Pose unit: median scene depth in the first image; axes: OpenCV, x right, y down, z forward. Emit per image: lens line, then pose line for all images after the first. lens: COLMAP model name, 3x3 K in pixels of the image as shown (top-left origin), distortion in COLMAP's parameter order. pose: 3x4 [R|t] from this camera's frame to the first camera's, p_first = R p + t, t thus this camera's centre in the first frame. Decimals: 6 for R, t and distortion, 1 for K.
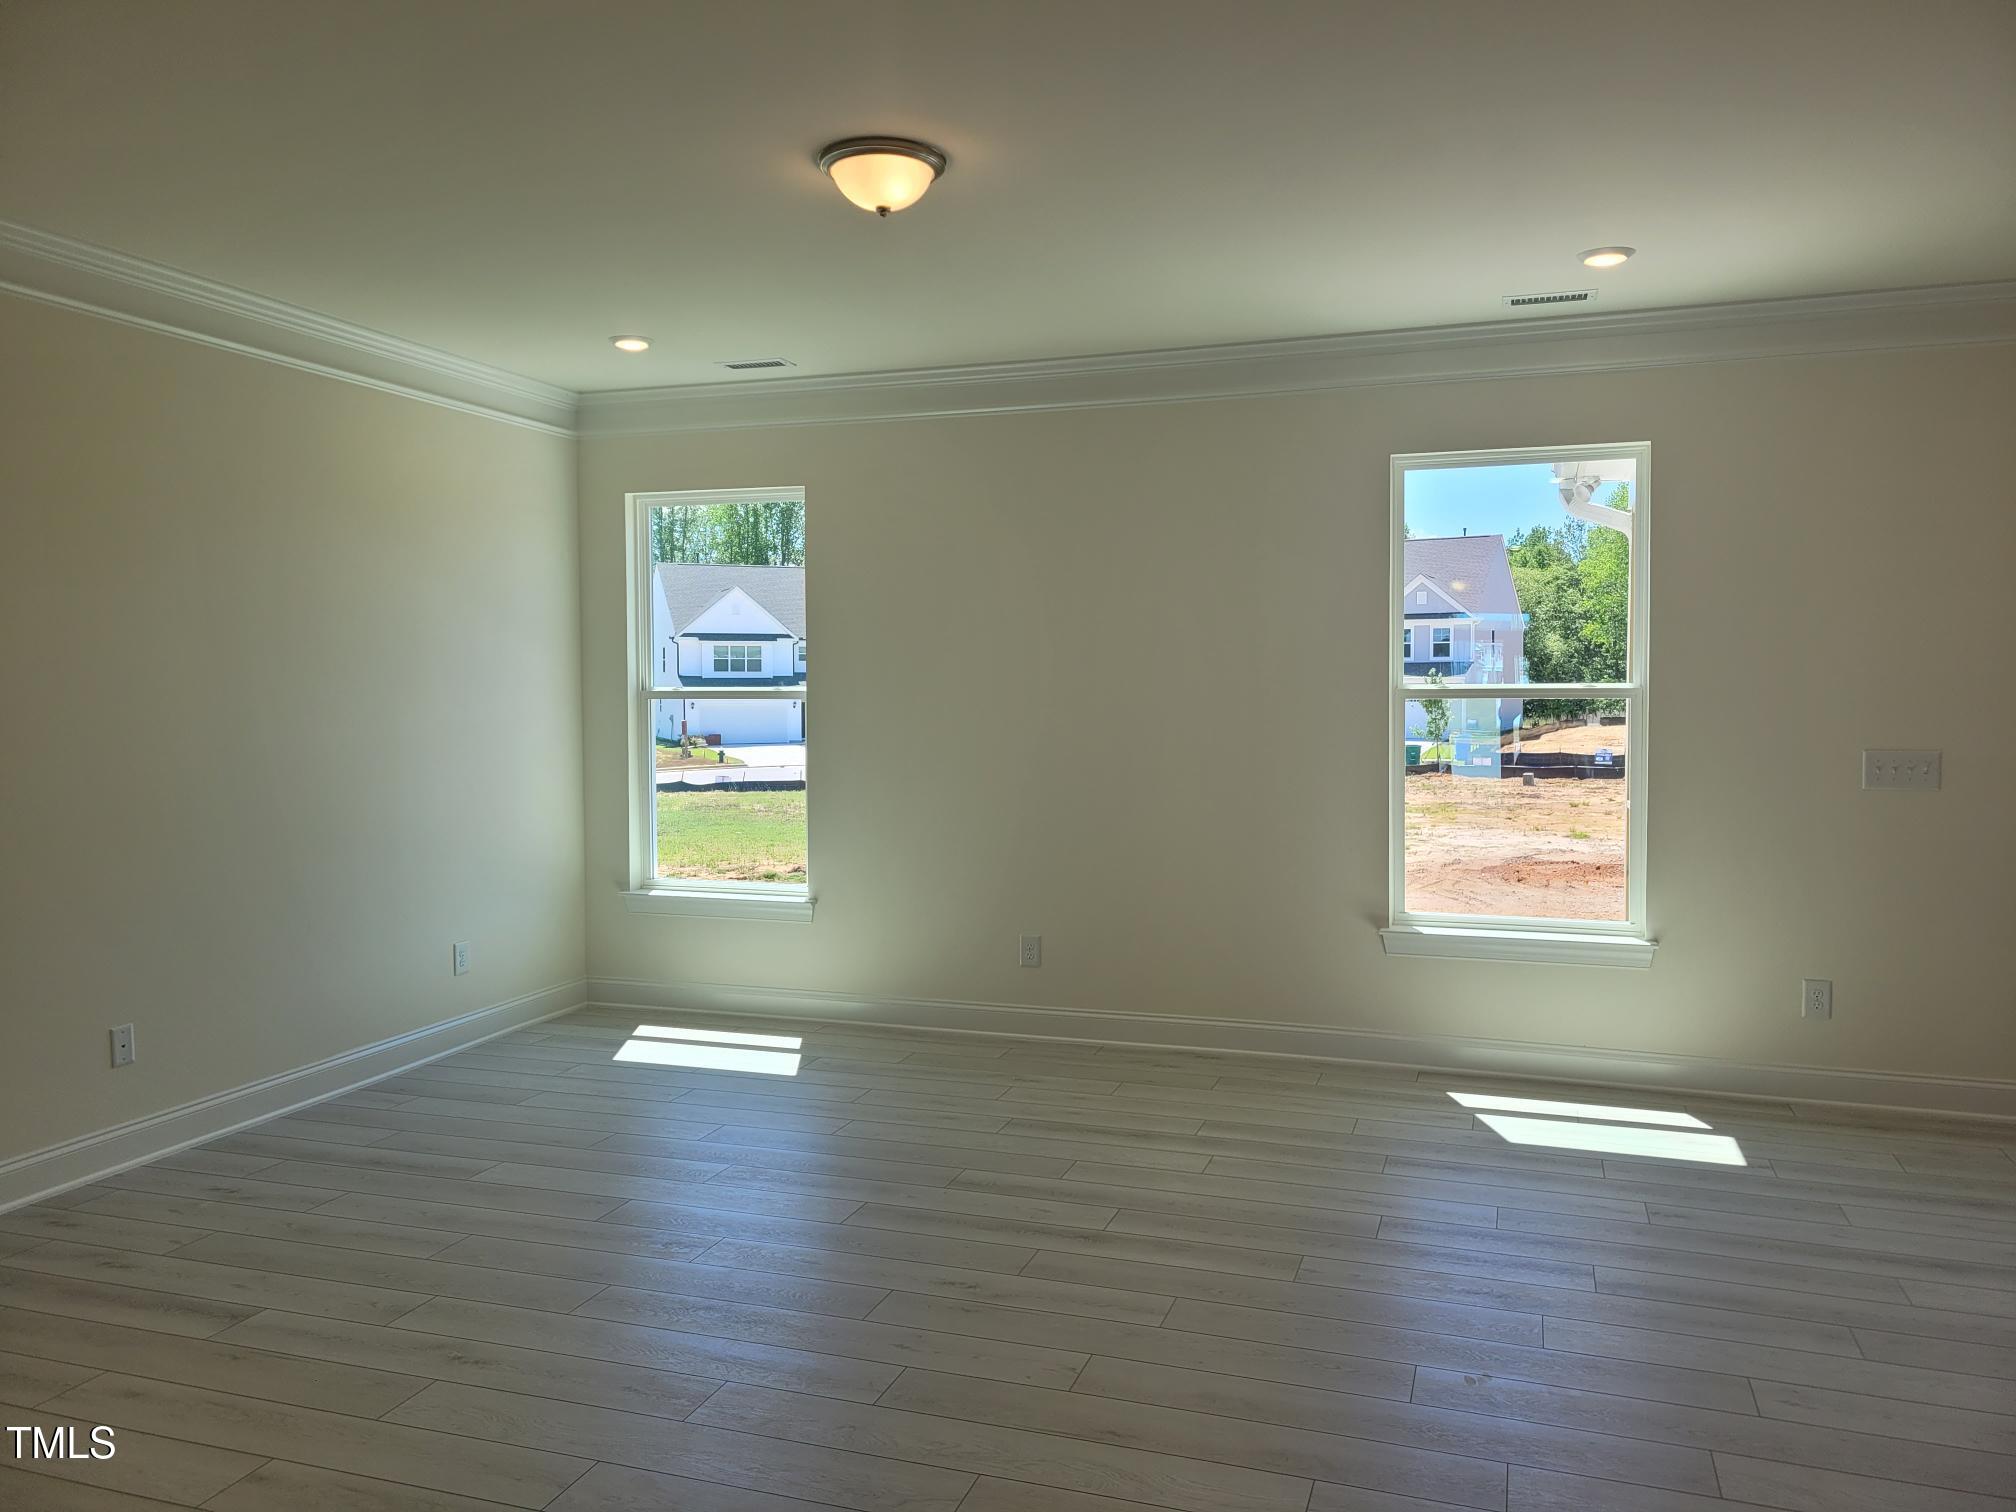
lens RADIAL K [[1507.5, 0, 1012.1], [0, 1507.5, 730.5], [0, 0, 1]] dist [0.050627, -0.007399]
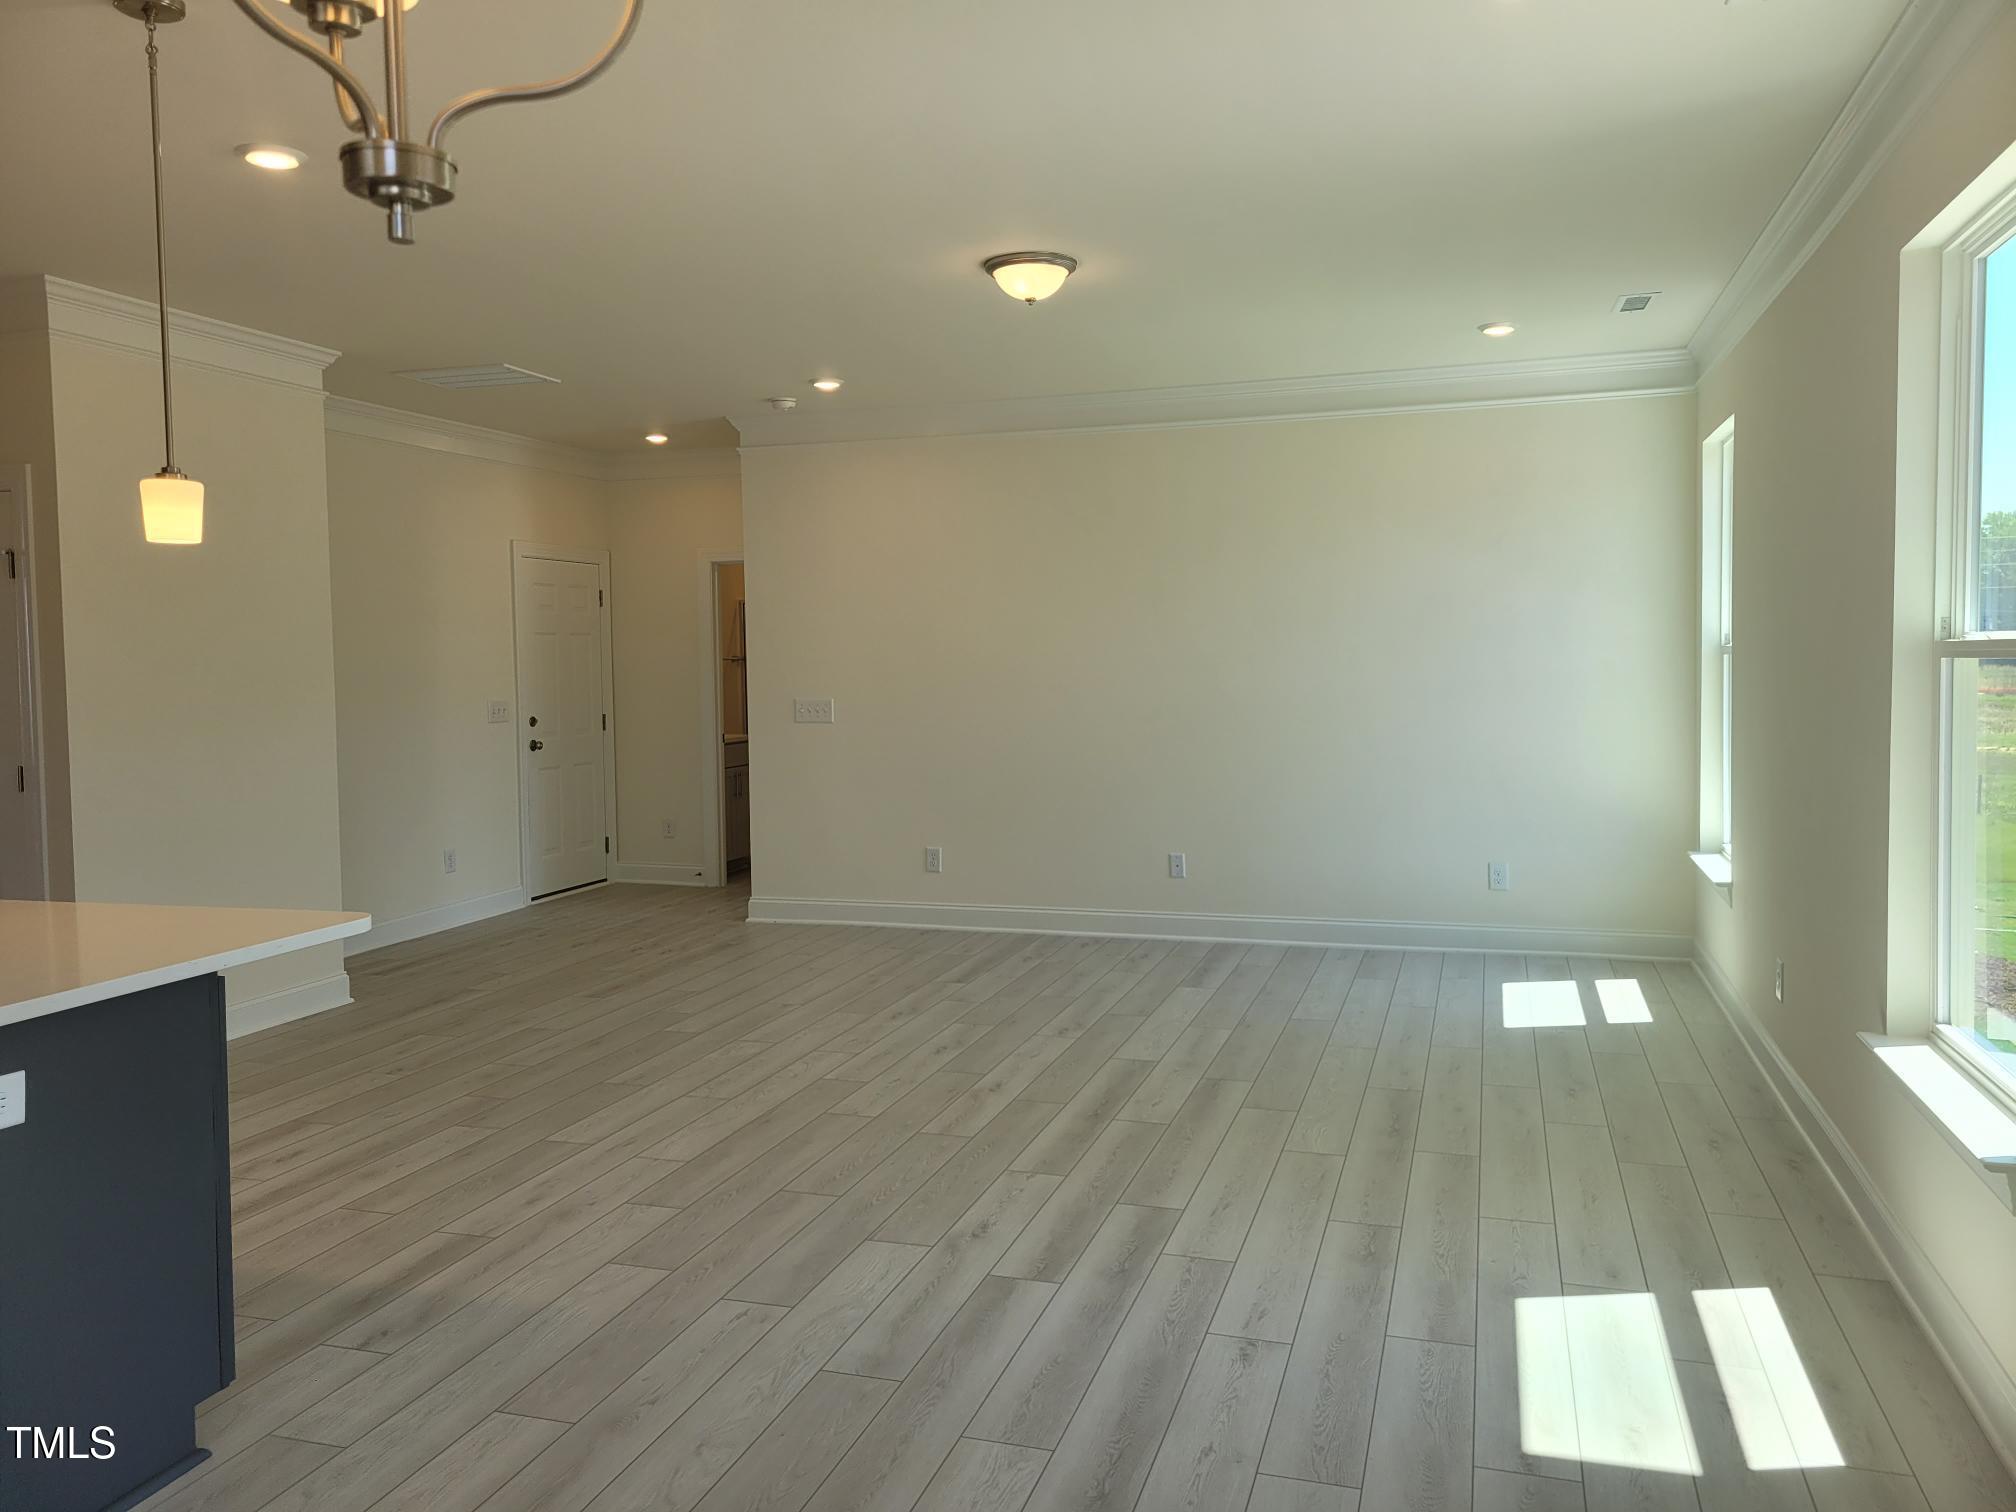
lens RADIAL K [[1507.5, 0, 1012.1], [0, 1507.5, 730.5], [0, 0, 1]] dist [0.050627, -0.007399]
pose [[0.029472, 0.054702, -0.998068, 0.951389], [-0.020553, 0.998323, 0.054109, -0.023327], [0.999354, 0.018918, 0.030547, 0.698840]]
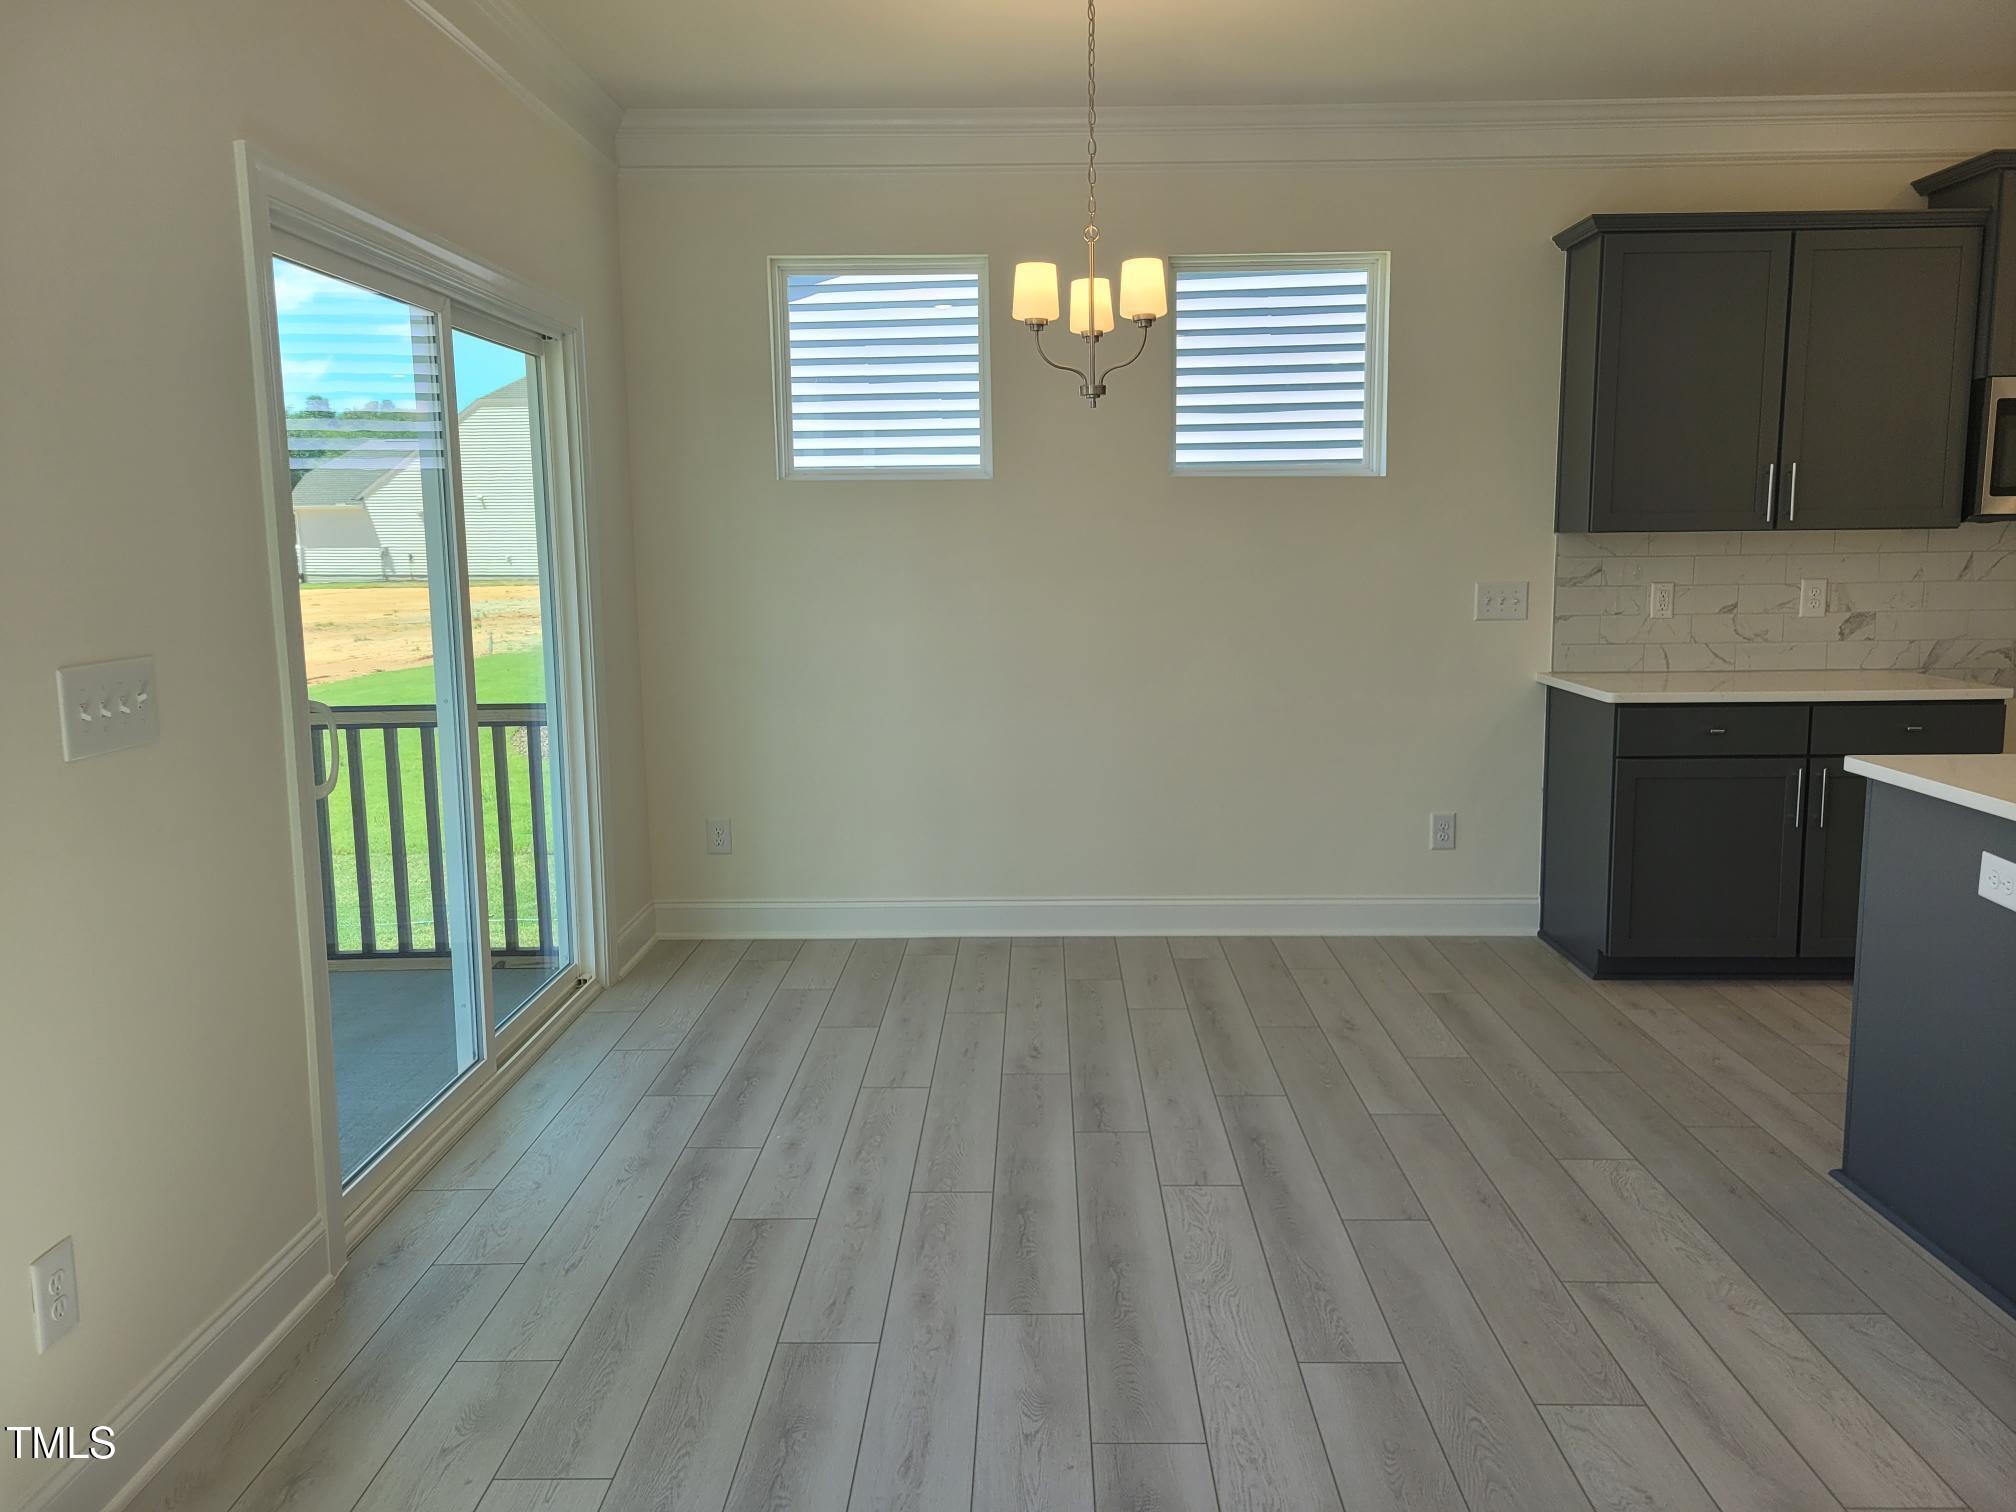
lens RADIAL K [[1507.5, 0, 1012.1], [0, 1507.5, 730.5], [0, 0, 1]] dist [0.050627, -0.007399]
pose [[-0.307055, -0.118695, 0.944261, 0.083369], [0.042241, 0.989514, 0.138119, -0.016871], [-0.950754, 0.082297, -0.298822, 0.863667]]
